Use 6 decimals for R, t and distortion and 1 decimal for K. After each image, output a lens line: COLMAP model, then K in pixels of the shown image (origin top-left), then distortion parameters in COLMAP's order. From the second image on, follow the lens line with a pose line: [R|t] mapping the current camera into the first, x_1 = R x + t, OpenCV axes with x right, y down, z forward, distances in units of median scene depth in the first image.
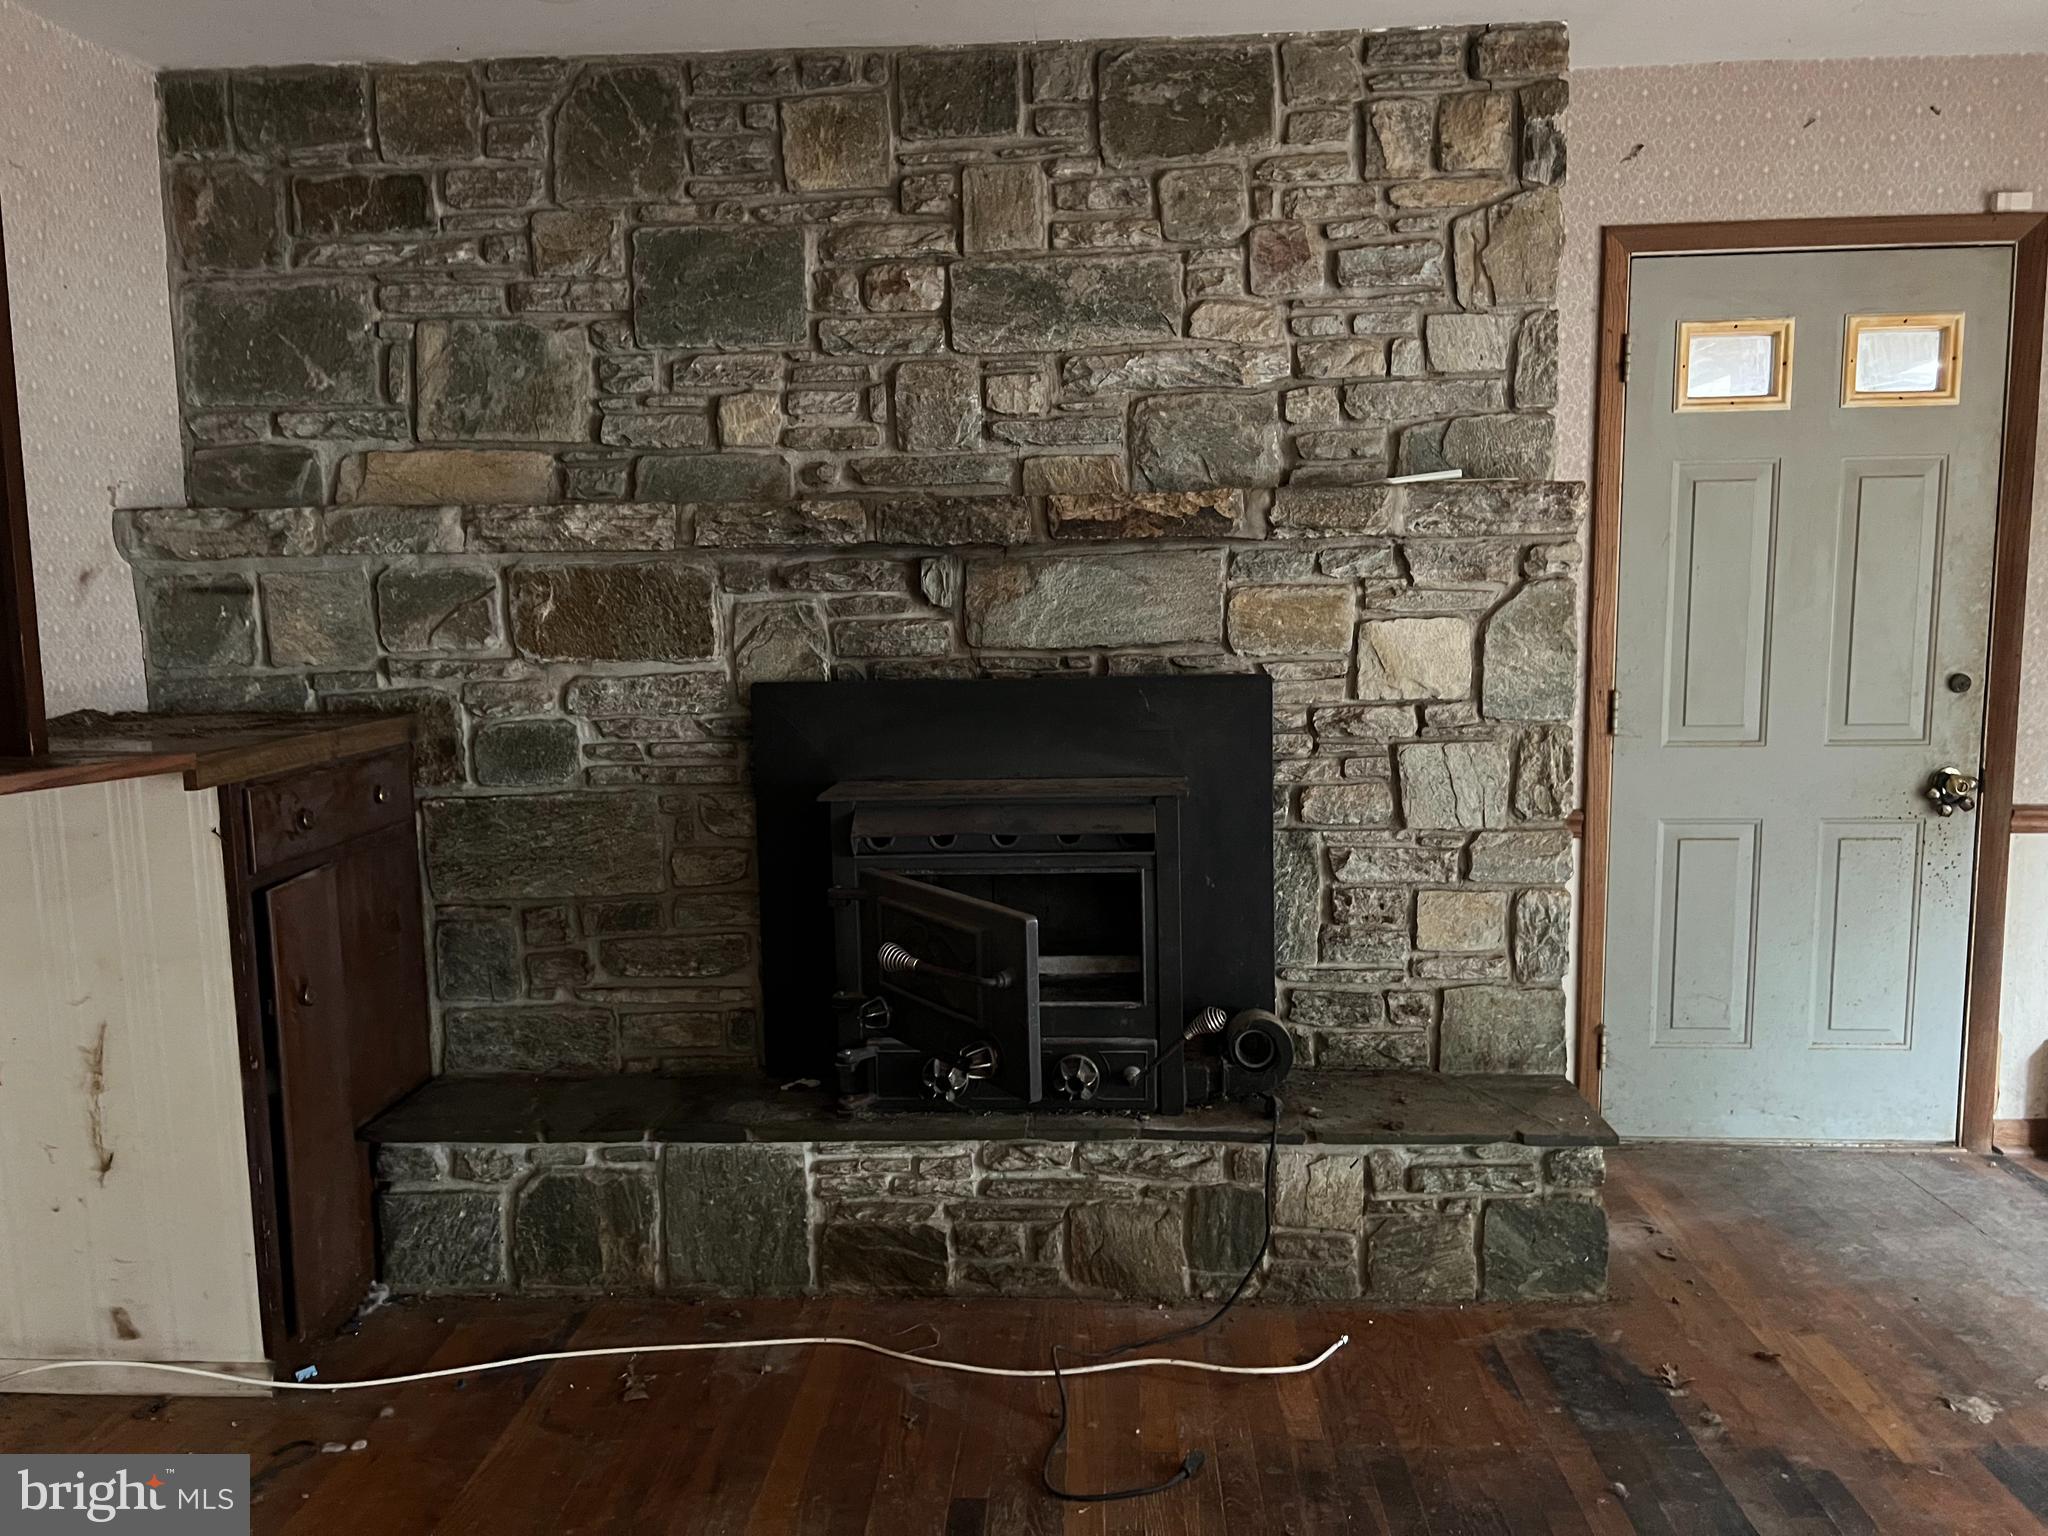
lens RADIAL K [[1534.4, 0, 1023.7], [0, 1534.4, 778.3], [0, 0, 1]] dist [0.063024, -0.076307]
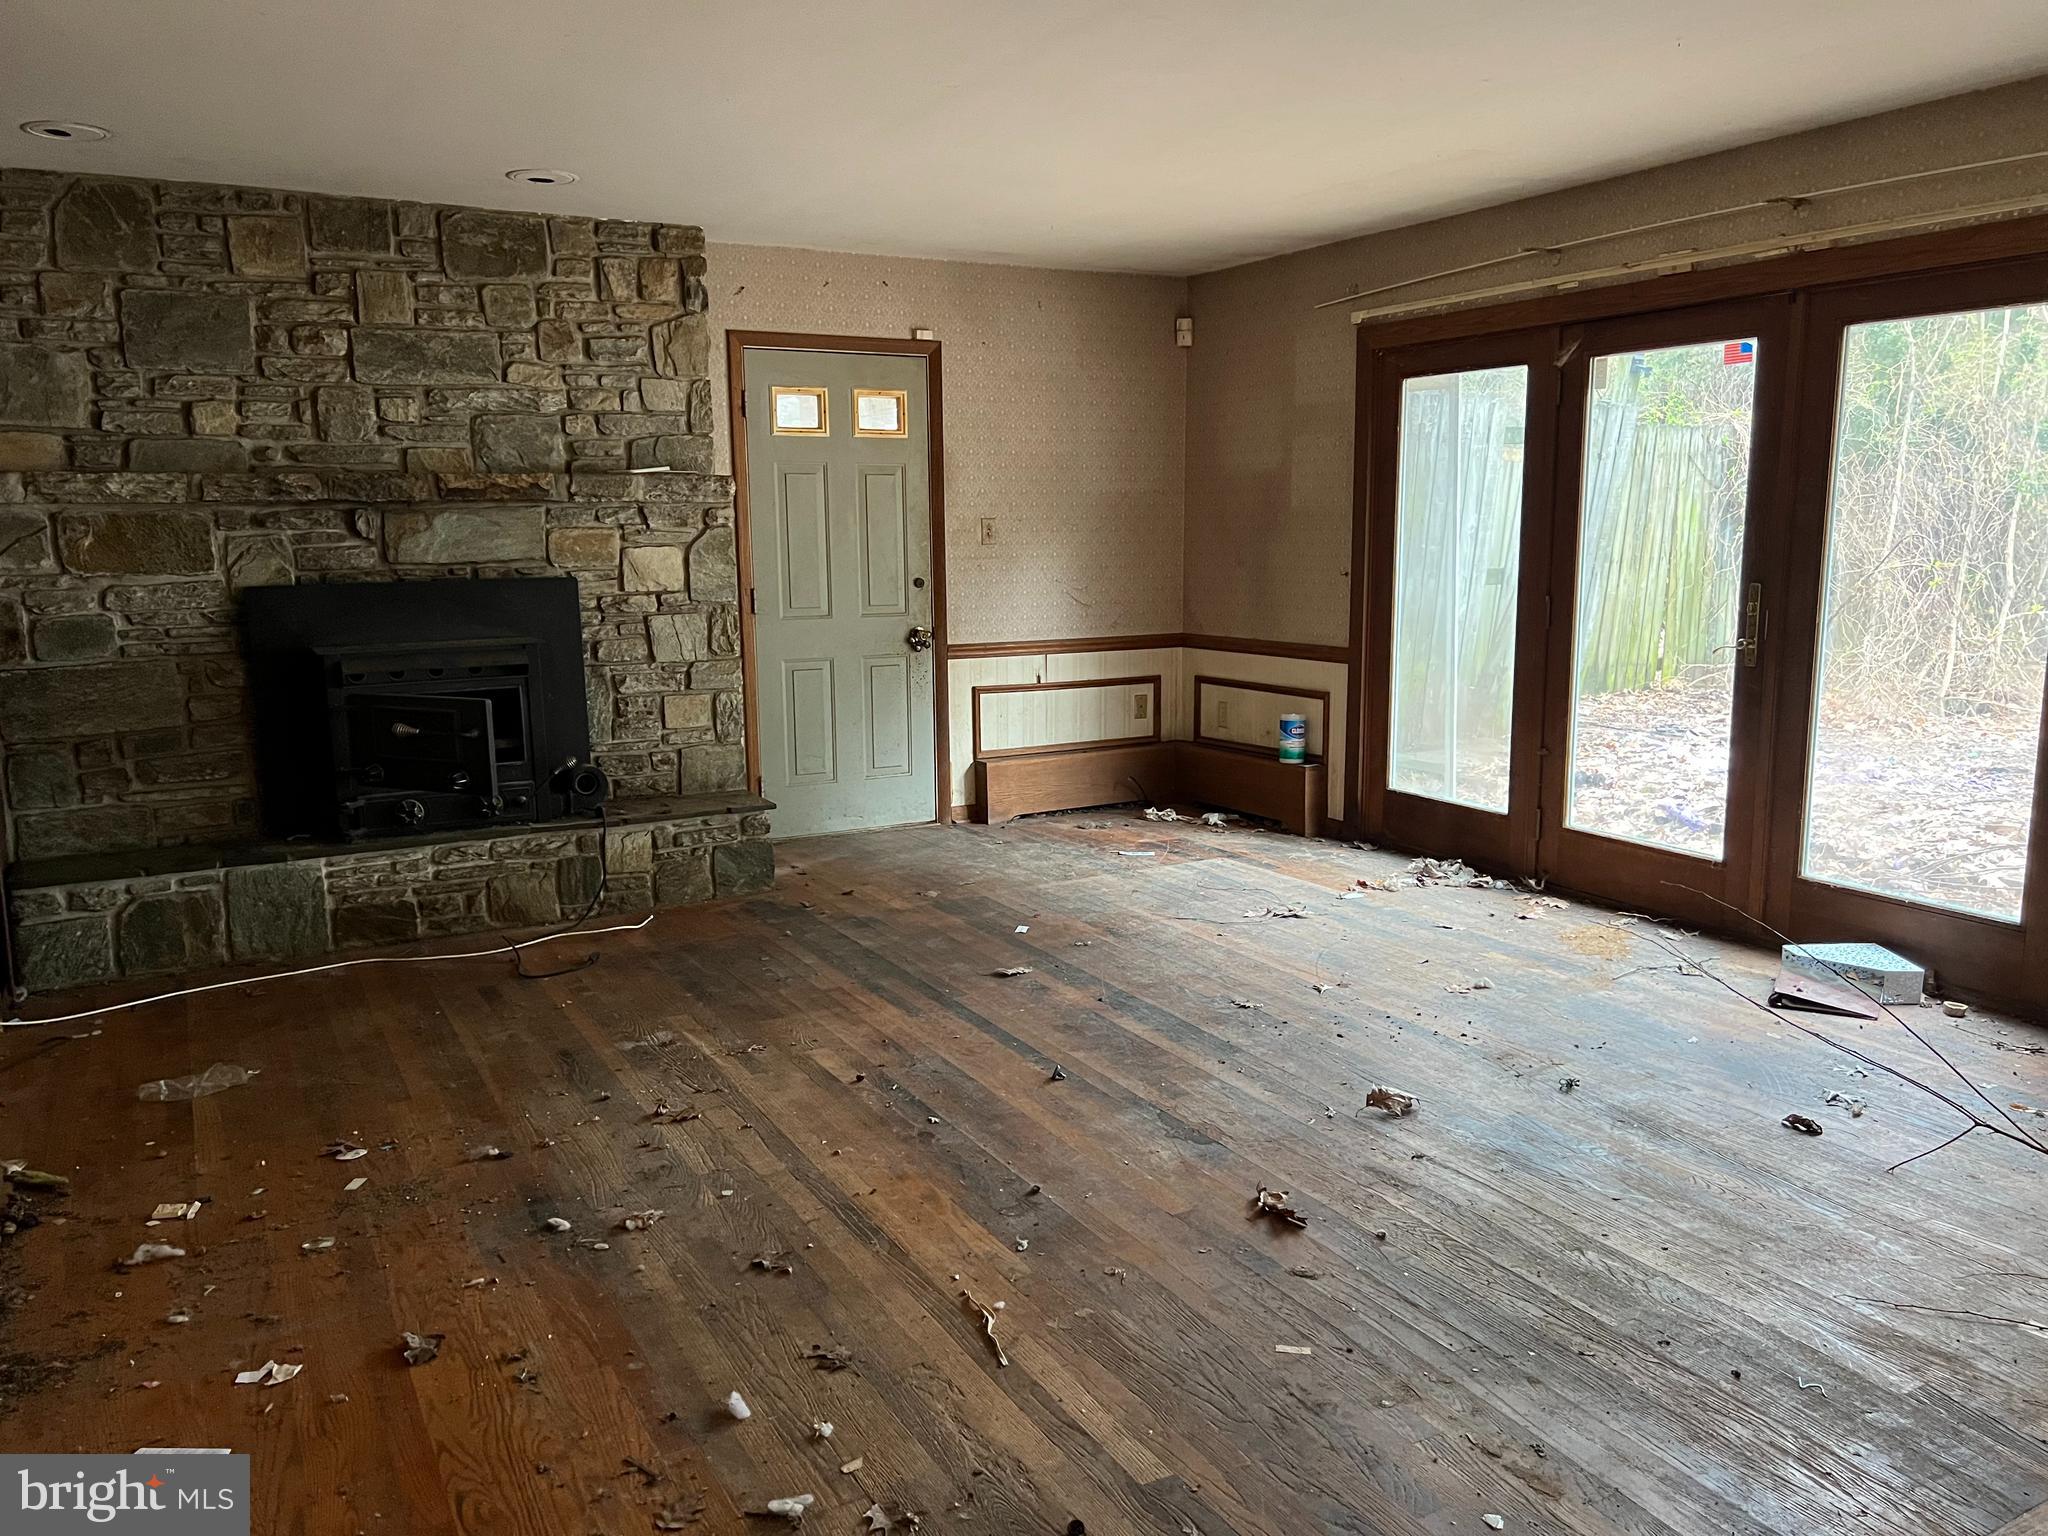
lens RADIAL K [[1534.4, 0, 1023.7], [0, 1534.4, 778.3], [0, 0, 1]] dist [0.063024, -0.076307]
pose [[0.848564, -0.081457, 0.522784, -0.344403], [0.064029, 0.996626, 0.051359, 0.102854], [-0.525204, -0.010108, 0.850916, -0.781082]]
